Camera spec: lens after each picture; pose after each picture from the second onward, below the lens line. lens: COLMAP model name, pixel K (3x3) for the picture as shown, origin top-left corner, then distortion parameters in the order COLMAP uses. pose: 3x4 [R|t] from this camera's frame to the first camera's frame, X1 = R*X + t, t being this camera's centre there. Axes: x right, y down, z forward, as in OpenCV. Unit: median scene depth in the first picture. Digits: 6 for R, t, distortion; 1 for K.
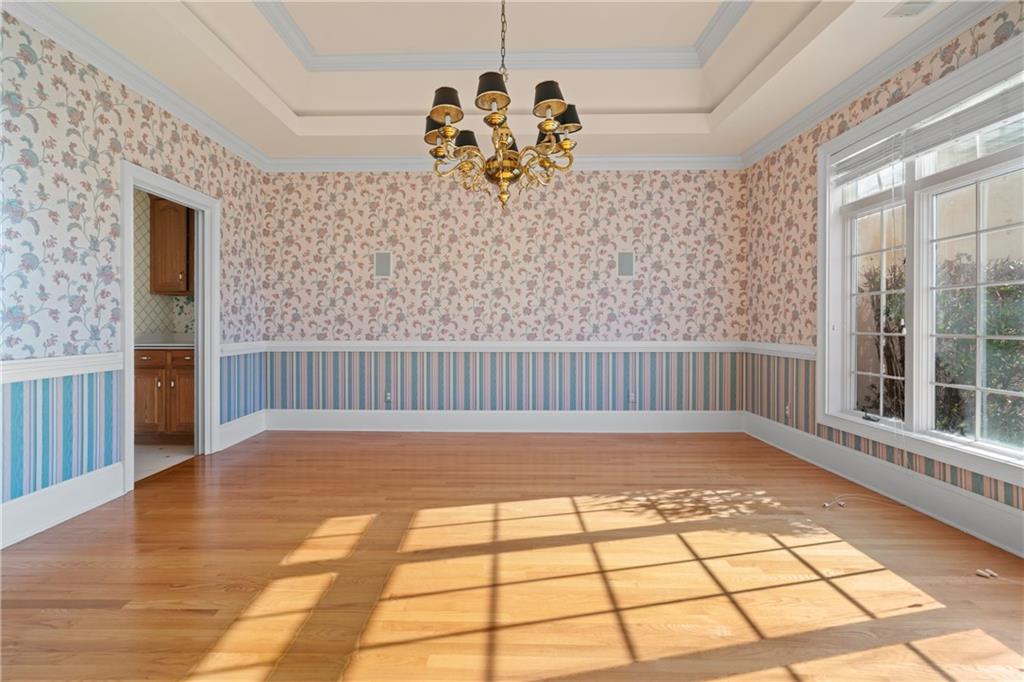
lens RADIAL K [[459.8, 0, 506.1], [0, 459.8, 325.8], [0, 0, 1]] dist [0.000076, 0.000099]
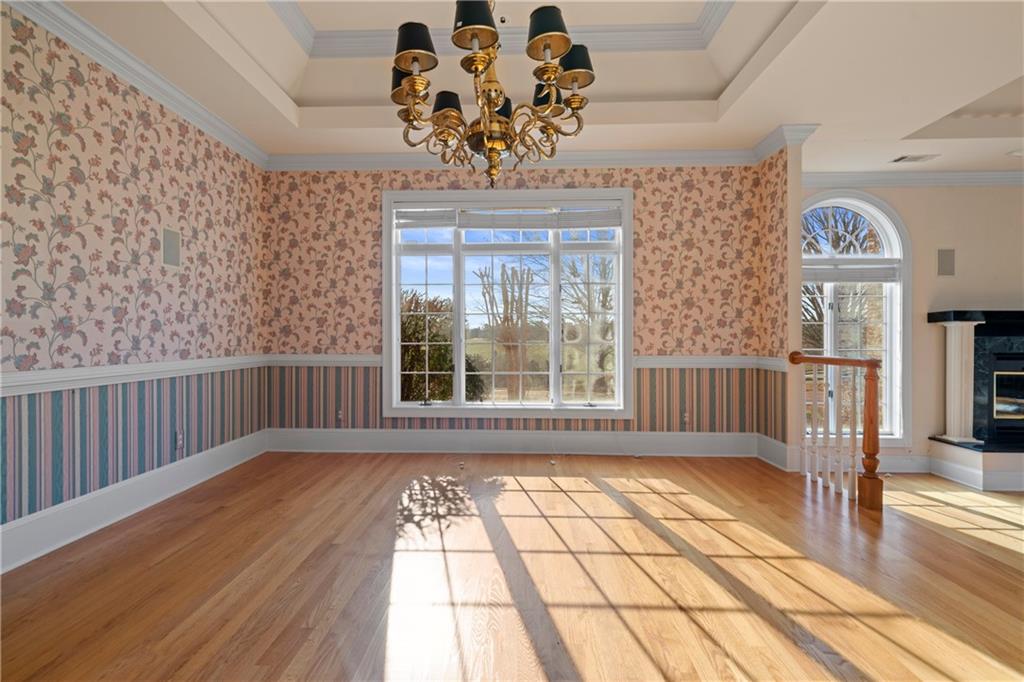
lens RADIAL K [[470.1, 0, 495.9], [0, 470.1, 339.9], [0, 0, 1]] dist [0.001080, 0.000007]
pose [[0.039547, -0.006005, 0.999200, -0.550813], [0.004887, 0.999971, 0.005816, 0.000405], [-0.999206, 0.004654, 0.039575, 0.649461]]
